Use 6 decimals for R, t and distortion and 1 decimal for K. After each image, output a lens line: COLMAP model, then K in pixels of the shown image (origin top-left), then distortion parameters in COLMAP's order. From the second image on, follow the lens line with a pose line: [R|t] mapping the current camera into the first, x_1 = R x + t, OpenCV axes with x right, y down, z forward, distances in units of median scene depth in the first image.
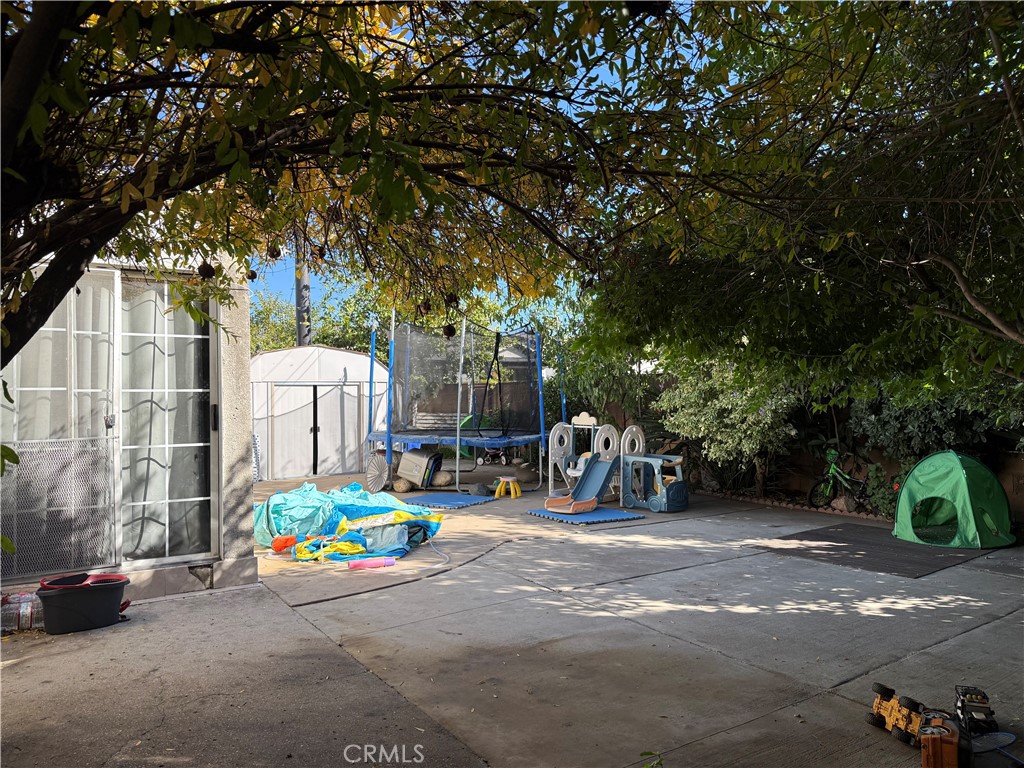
lens RADIAL K [[720.0, 0, 512.0], [0, 720.0, 384.0], [0, 0, 1]] dist [0.007628, -0.000886]
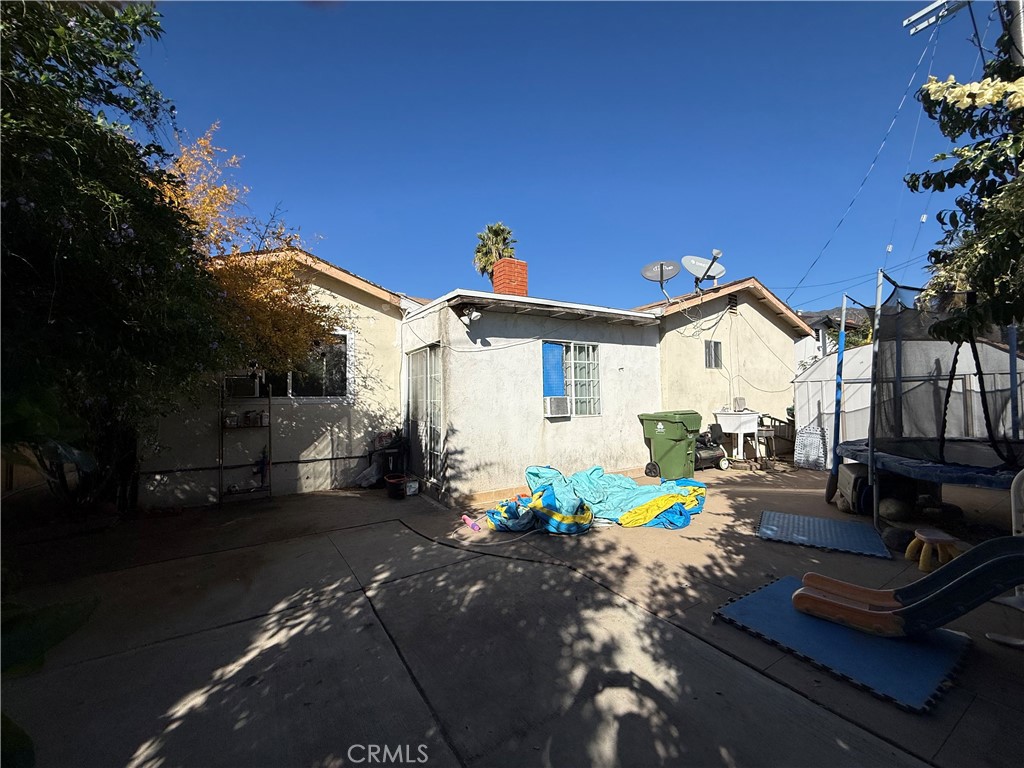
lens RADIAL K [[436.8, 0, 512.0], [0, 436.8, 384.0], [0, 0, 1]] dist [0.001557, 0.000292]
pose [[-0.061650, -0.010708, -0.998040, 0.681635], [0.028614, 0.999512, -0.012491, -0.001702], [0.997688, -0.029328, -0.061314, 1.233606]]
